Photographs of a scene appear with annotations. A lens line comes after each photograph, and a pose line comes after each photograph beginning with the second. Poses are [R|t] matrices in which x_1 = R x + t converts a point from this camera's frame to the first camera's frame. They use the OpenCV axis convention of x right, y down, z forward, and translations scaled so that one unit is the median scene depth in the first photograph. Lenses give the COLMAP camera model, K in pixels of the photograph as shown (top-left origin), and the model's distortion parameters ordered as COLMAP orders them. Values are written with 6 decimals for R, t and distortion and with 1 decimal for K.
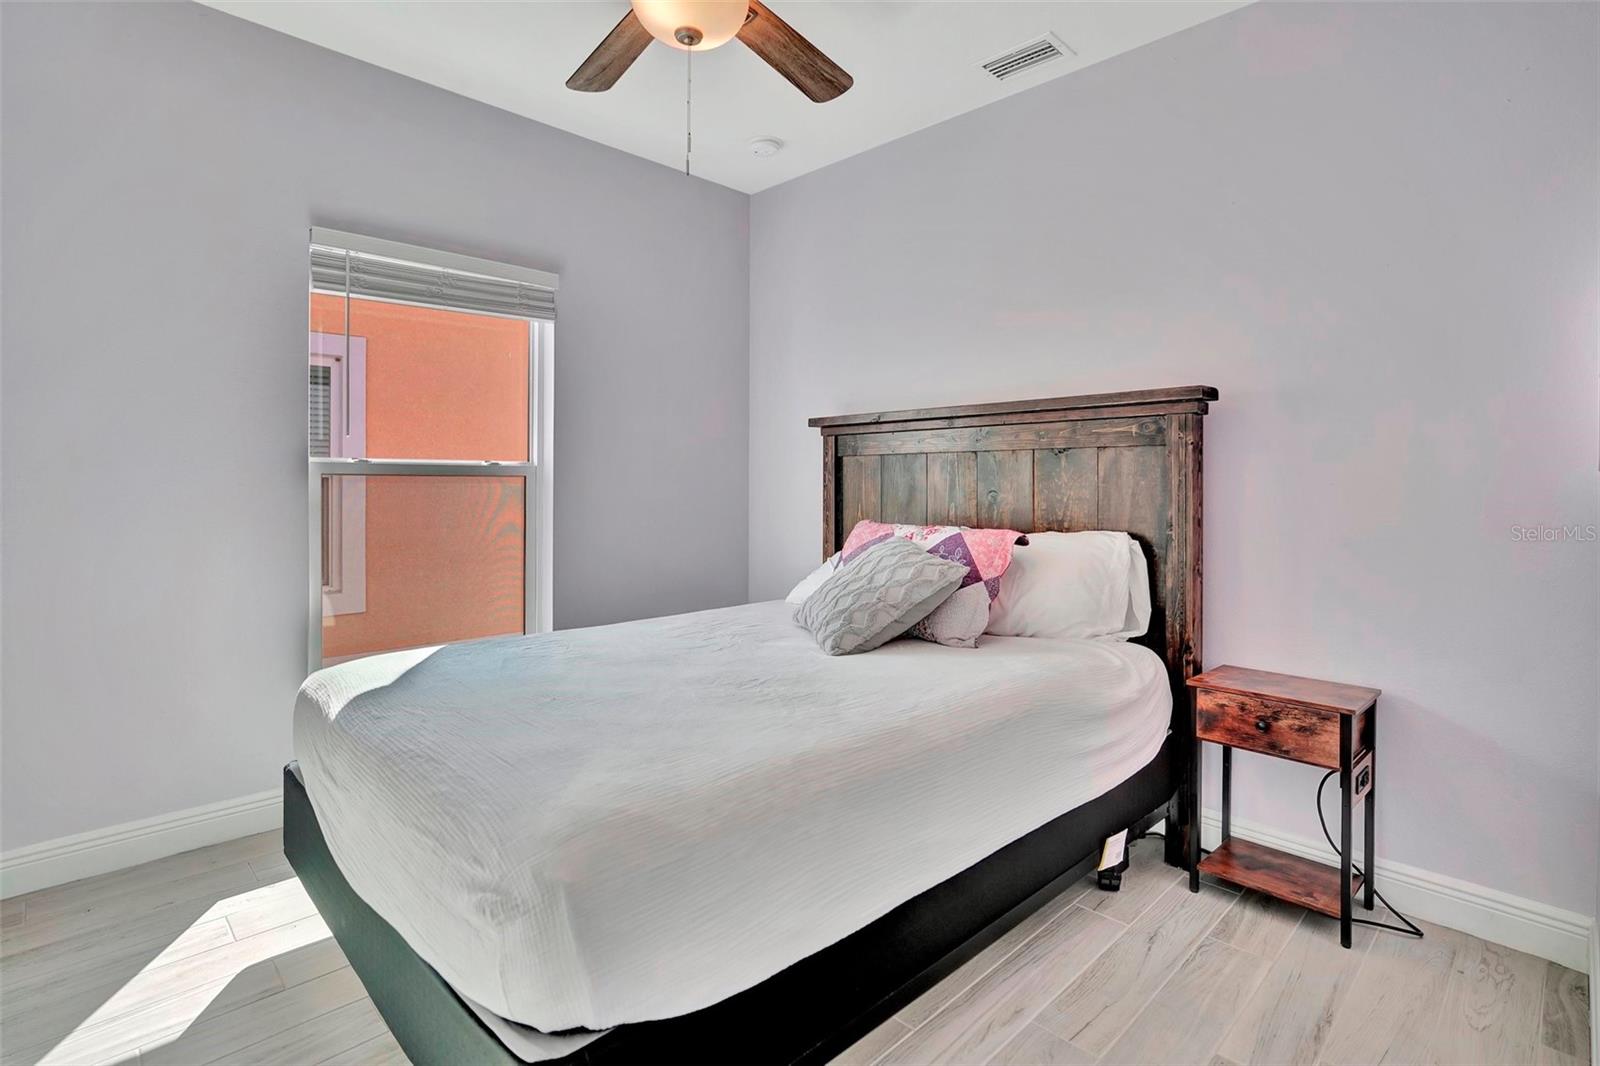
lens RADIAL K [[783.6, 0, 800.5], [0, 783.6, 481.2], [0, 0, 1]] dist [-0.000292, -0.000164]
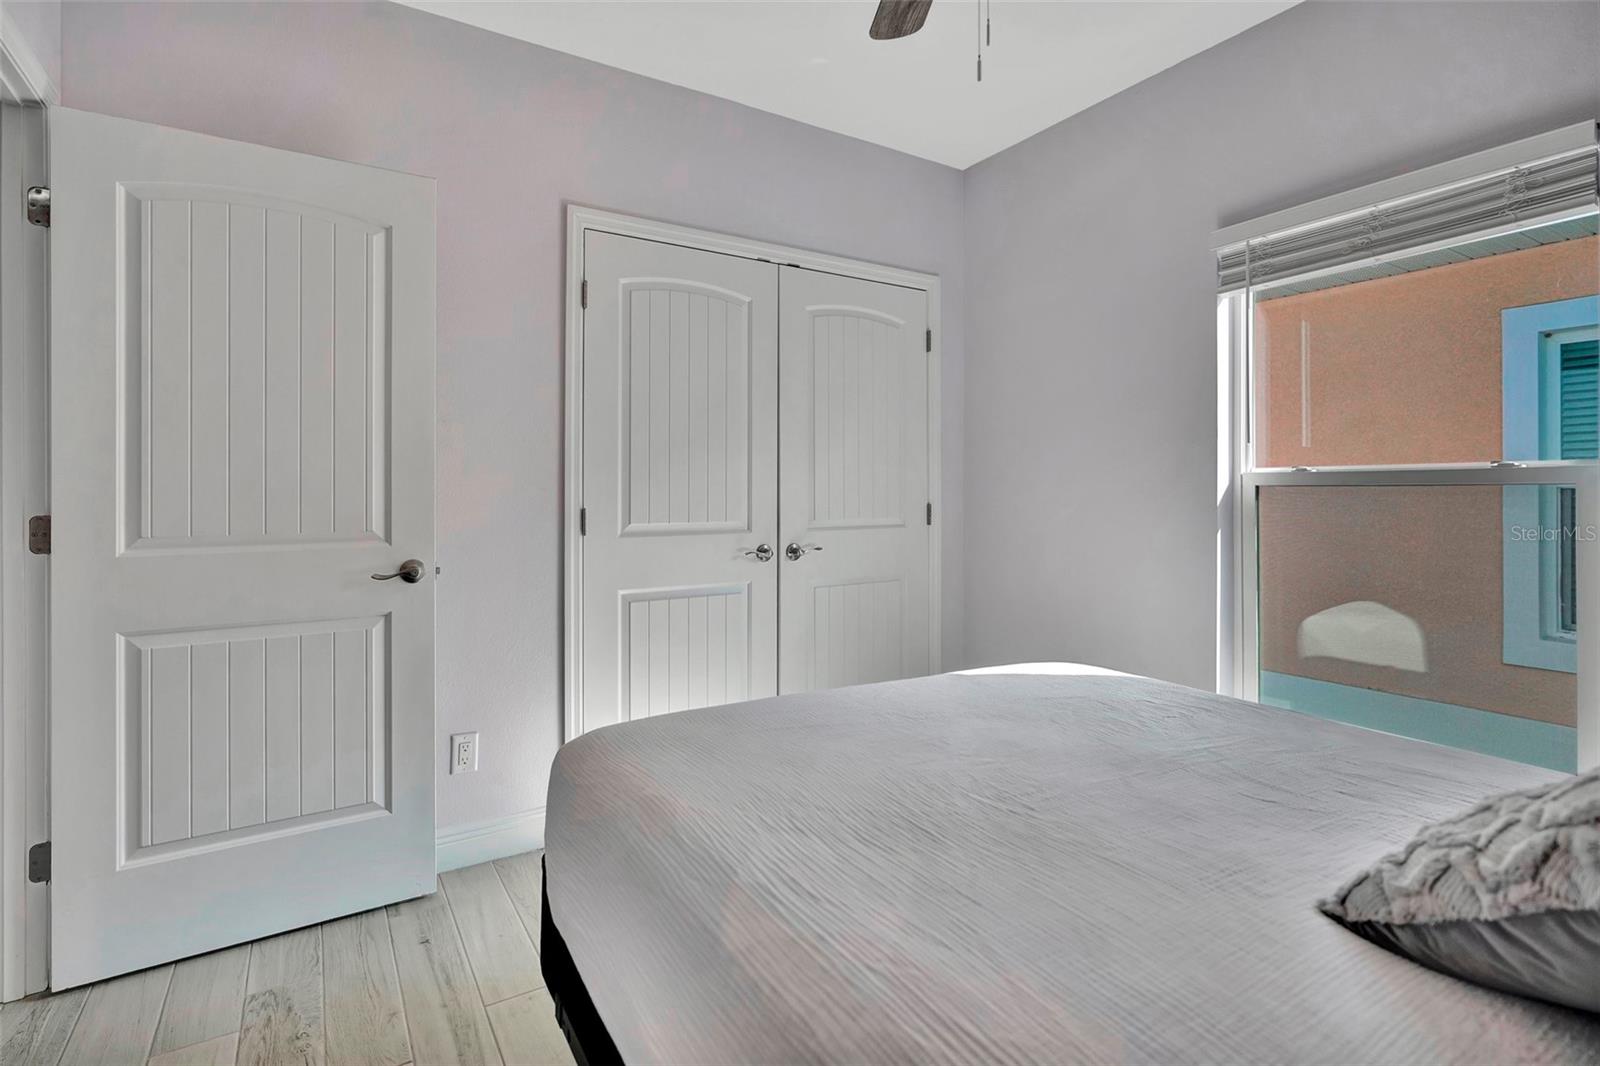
lens RADIAL K [[783.6, 0, 800.5], [0, 783.6, 481.2], [0, 0, 1]] dist [-0.000292, -0.000164]
pose [[-0.207373, -0.019192, -0.978074, 0.416984], [0.004450, 0.999779, -0.020562, 0.001447], [0.978252, -0.008616, -0.207242, 0.679230]]
